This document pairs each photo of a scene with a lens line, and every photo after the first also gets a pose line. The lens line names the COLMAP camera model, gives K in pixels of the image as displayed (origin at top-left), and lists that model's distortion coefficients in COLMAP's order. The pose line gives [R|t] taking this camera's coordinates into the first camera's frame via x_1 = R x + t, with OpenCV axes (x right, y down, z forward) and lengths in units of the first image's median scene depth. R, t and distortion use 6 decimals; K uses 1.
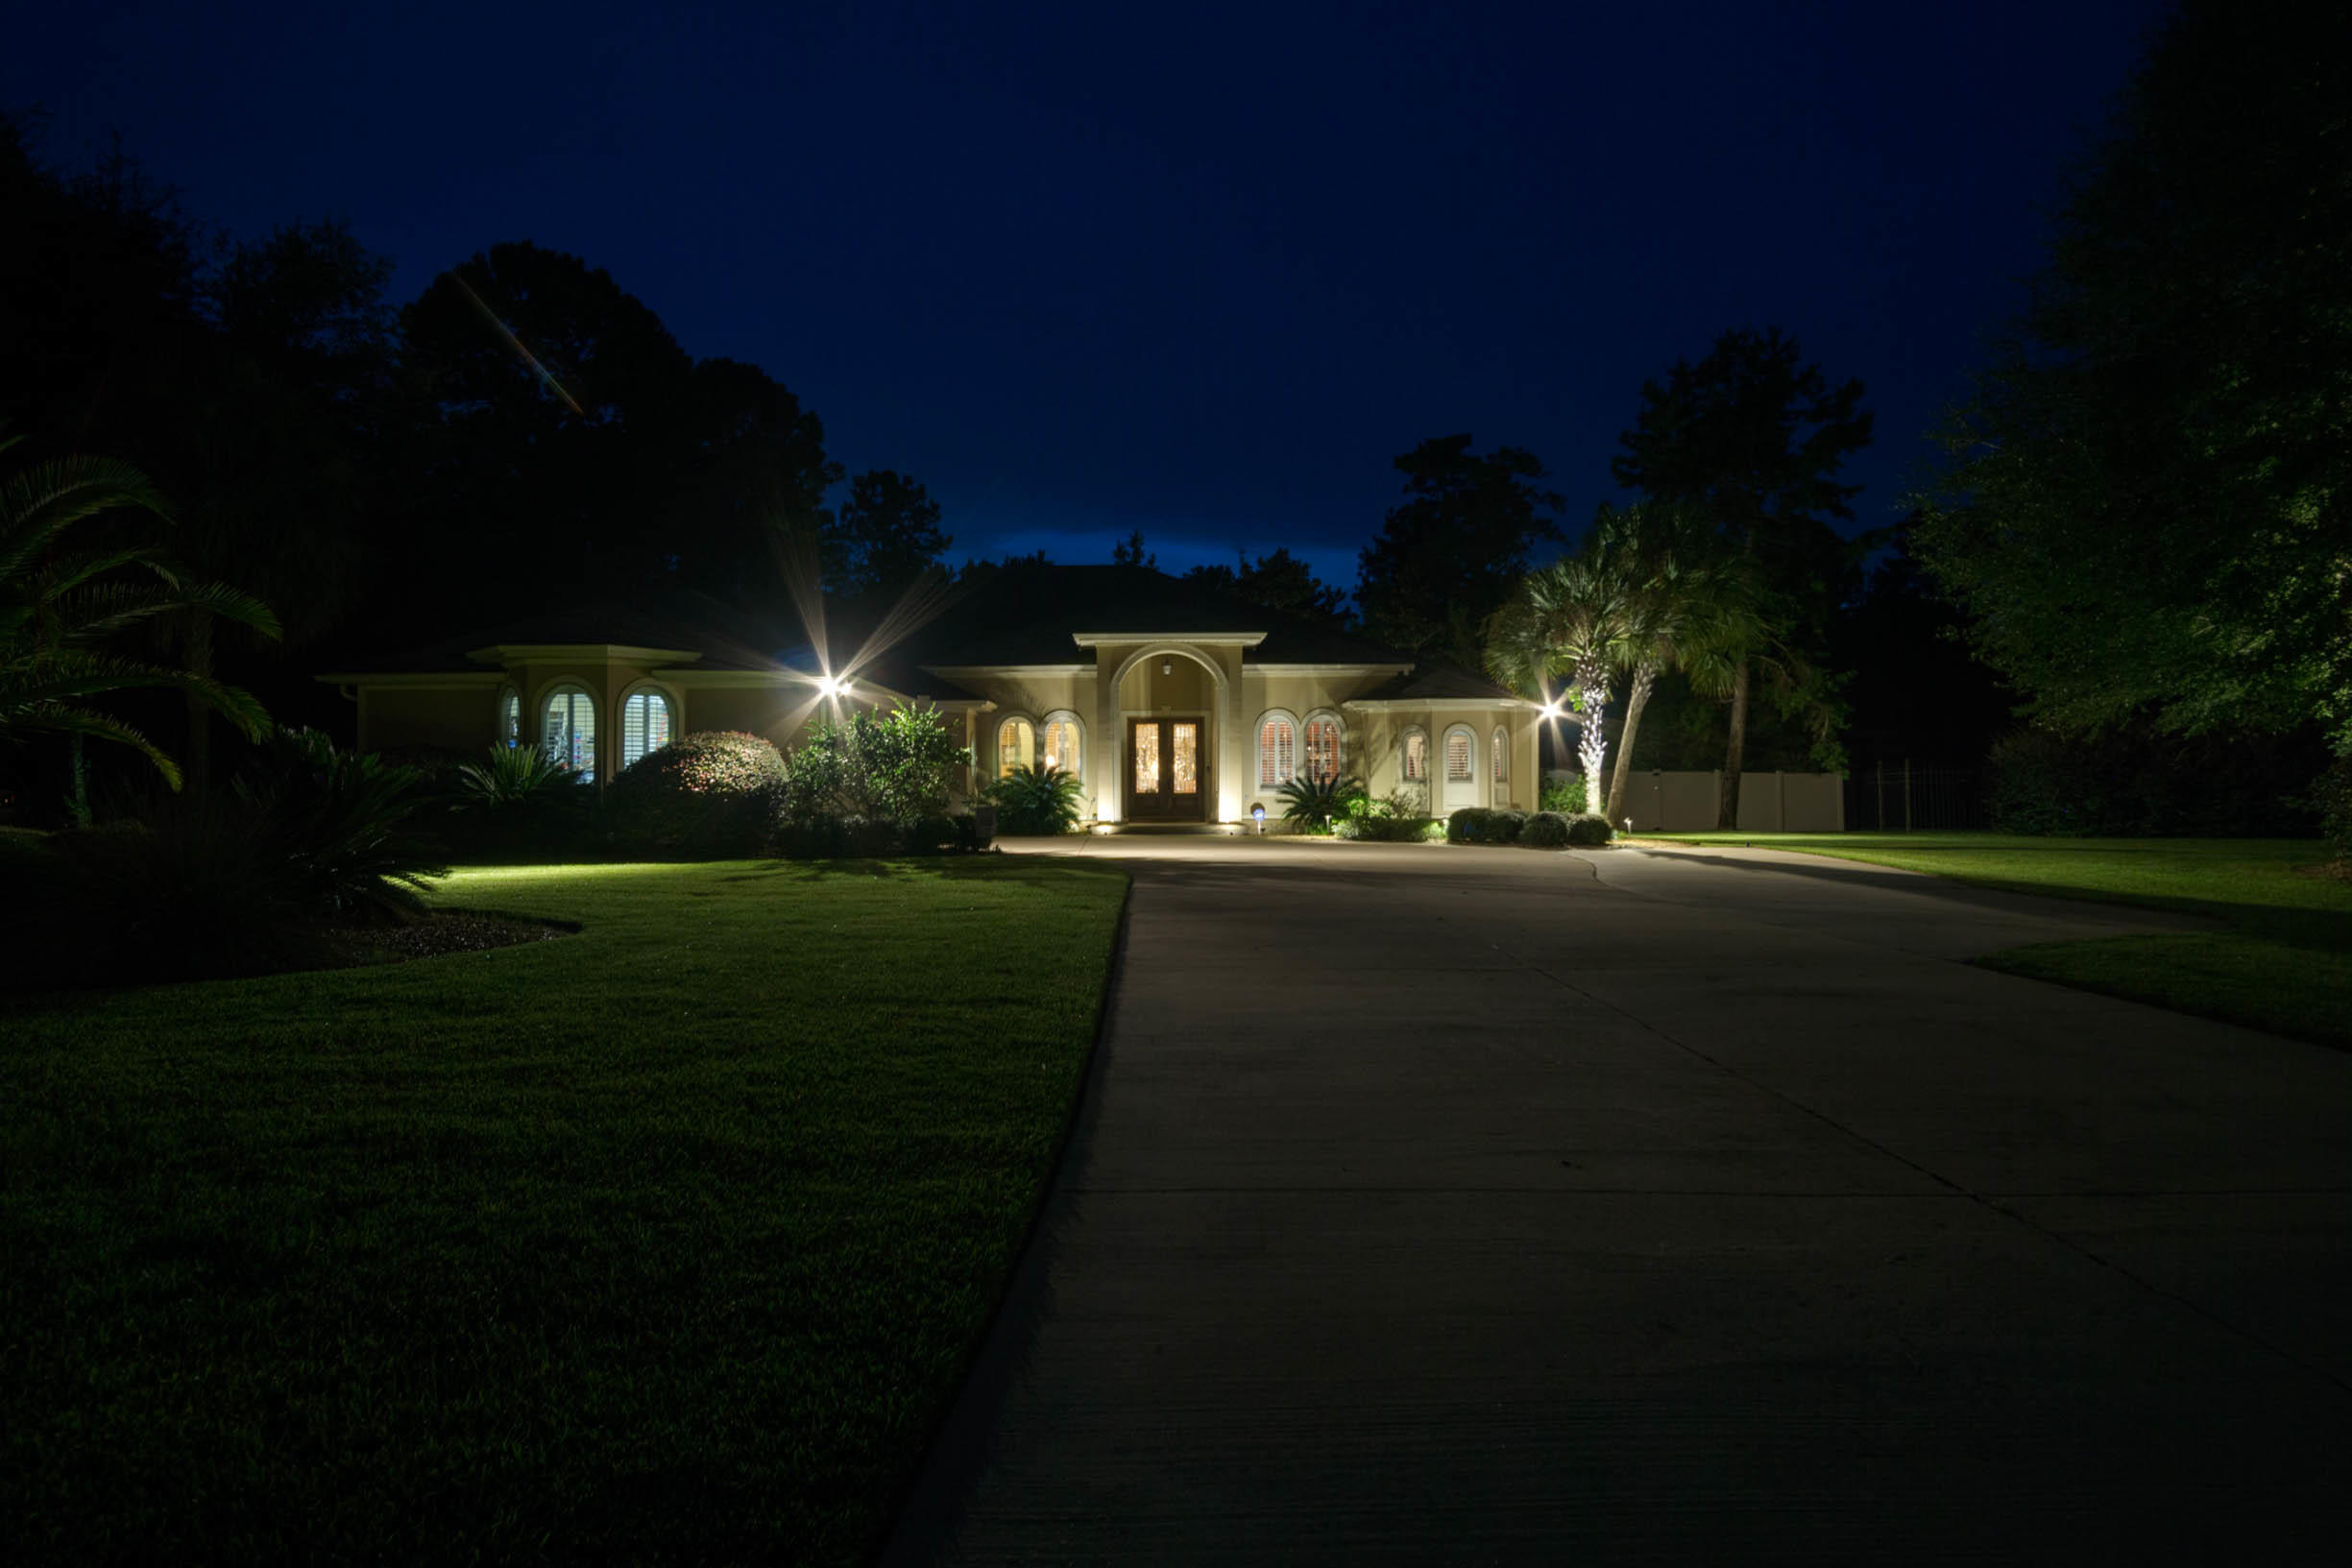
lens RADIAL K [[1287.3, 0, 1176.0], [0, 1287.3, 784.0], [0, 0, 1]] dist [-0.000770, 0.000018]
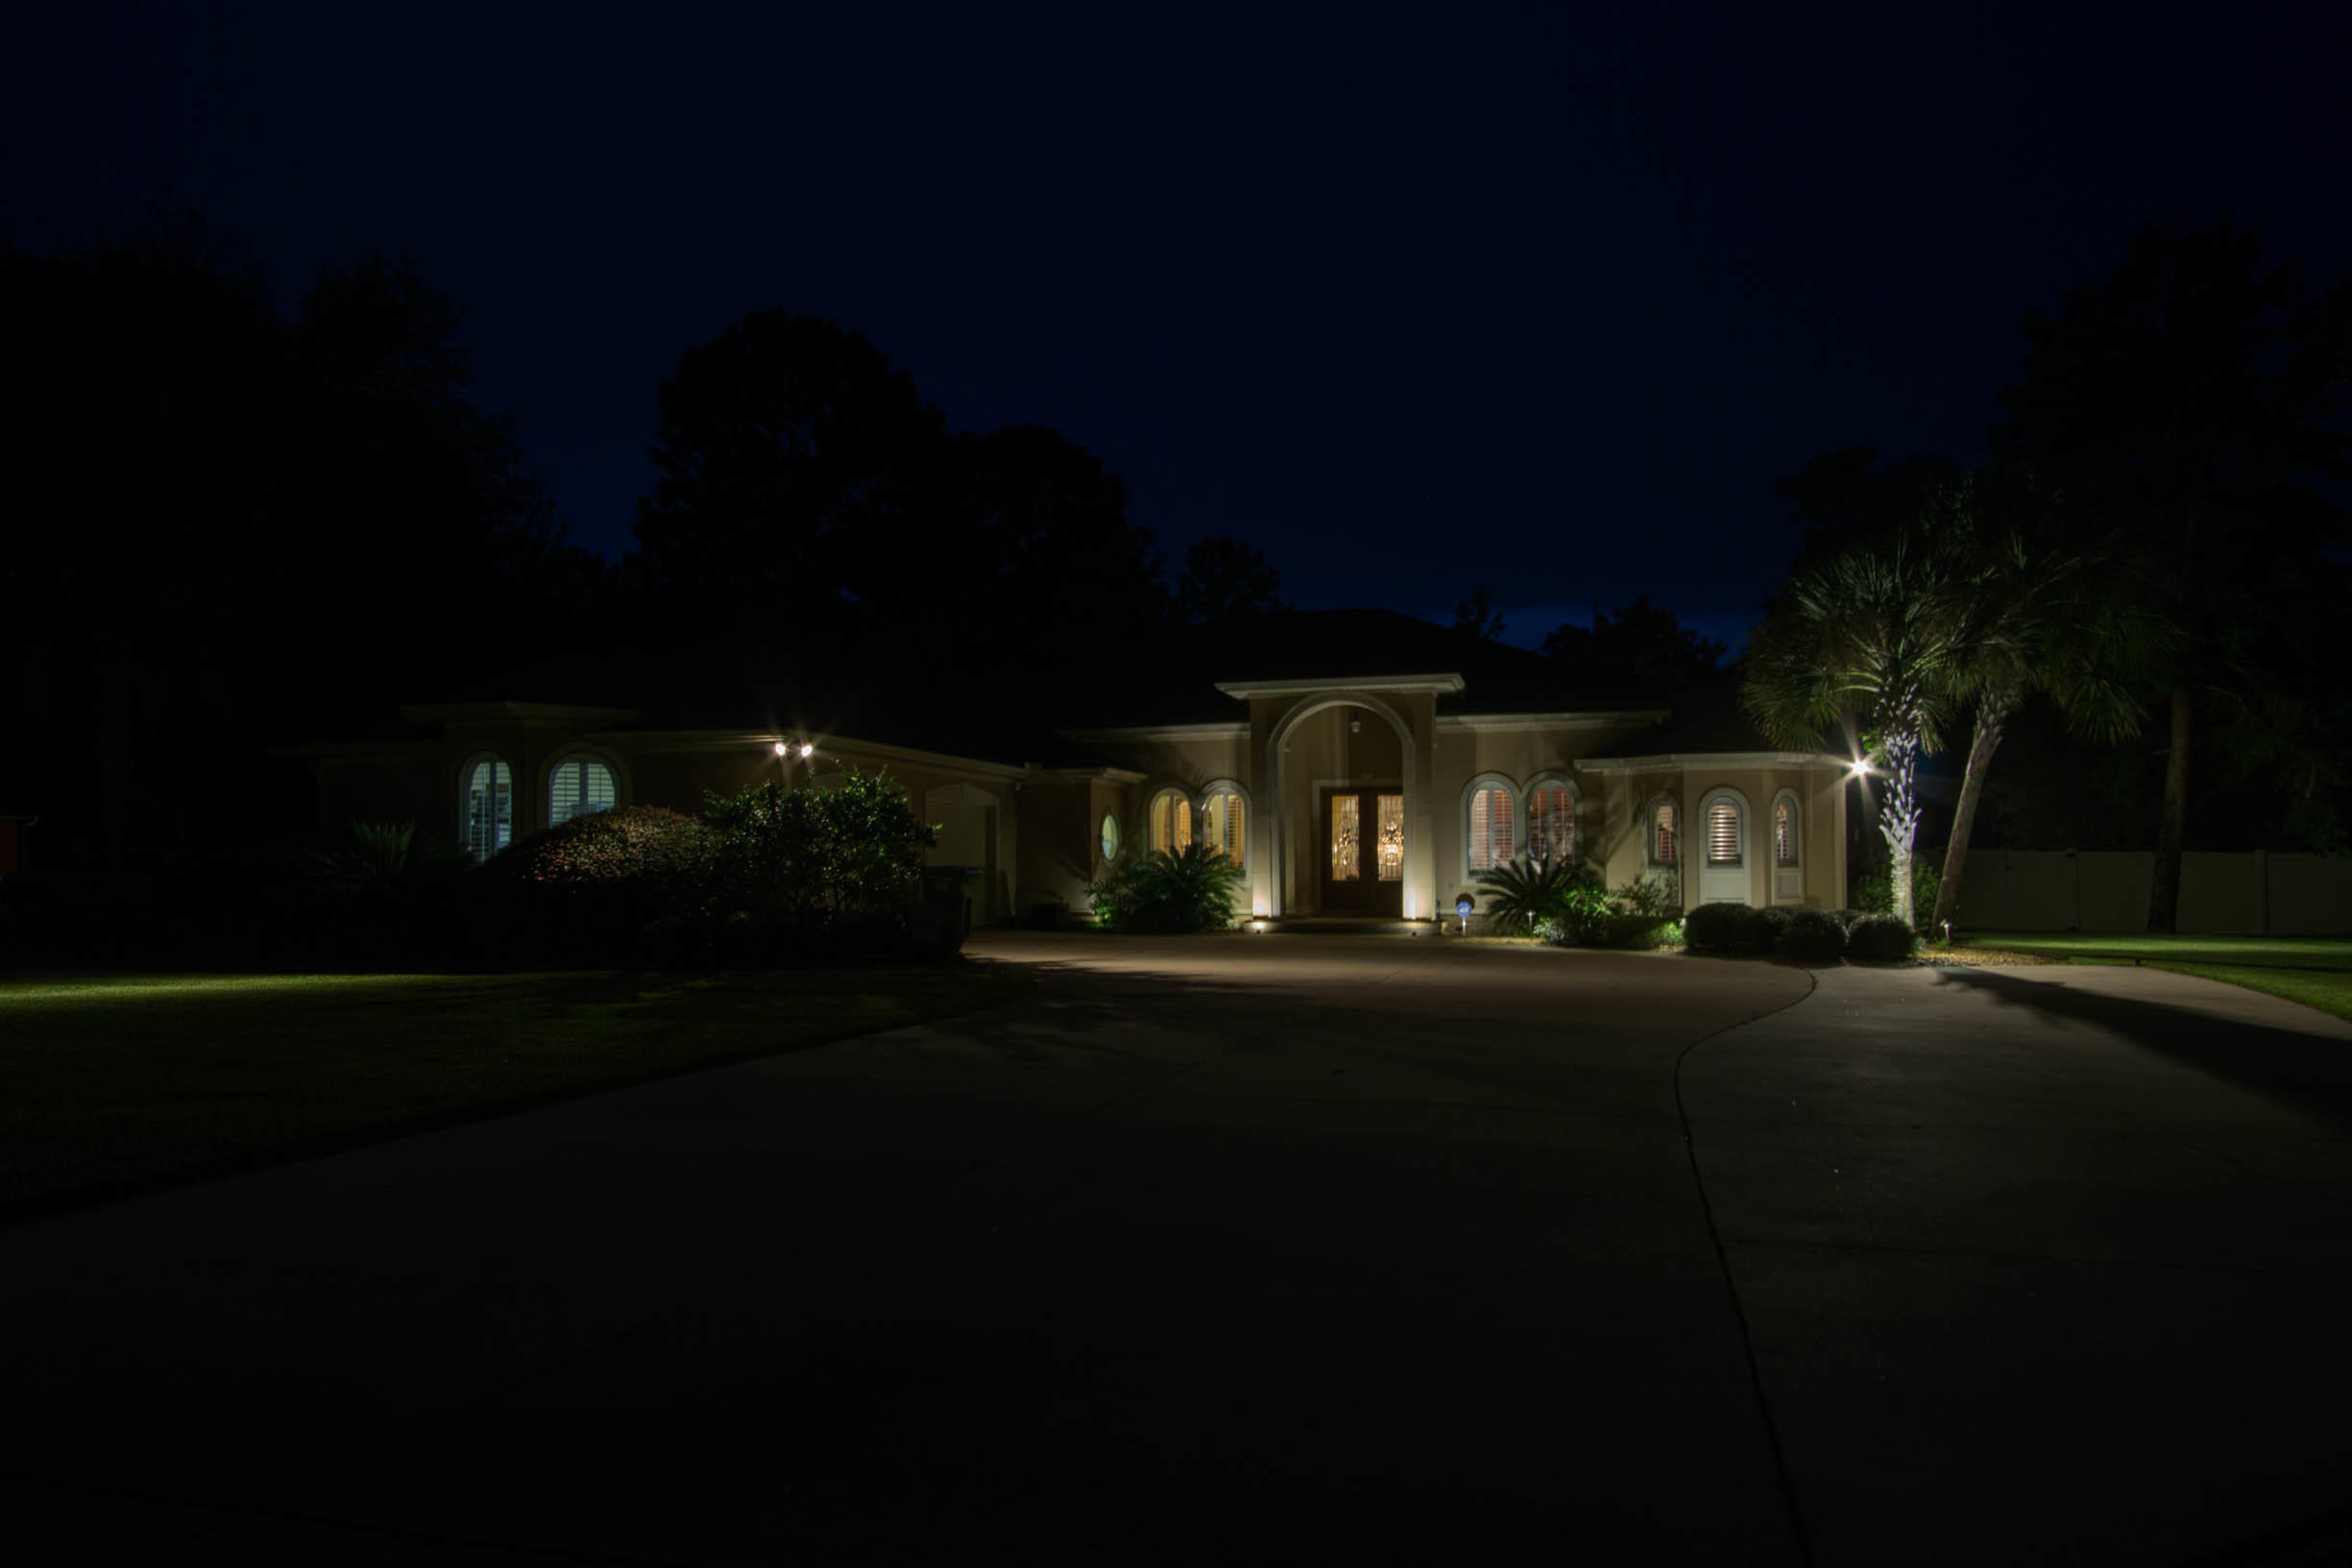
lens RADIAL K [[1350.9, 0, 1235.0], [0, 1350.9, 859.6], [0, 0, 1]] dist [-0.003601, -0.000789]
pose [[0.968991, -0.002533, -0.247083, 0.137042], [0.001028, 0.999980, -0.006221, -0.001180], [0.247094, 0.005774, 0.968974, 0.180589]]
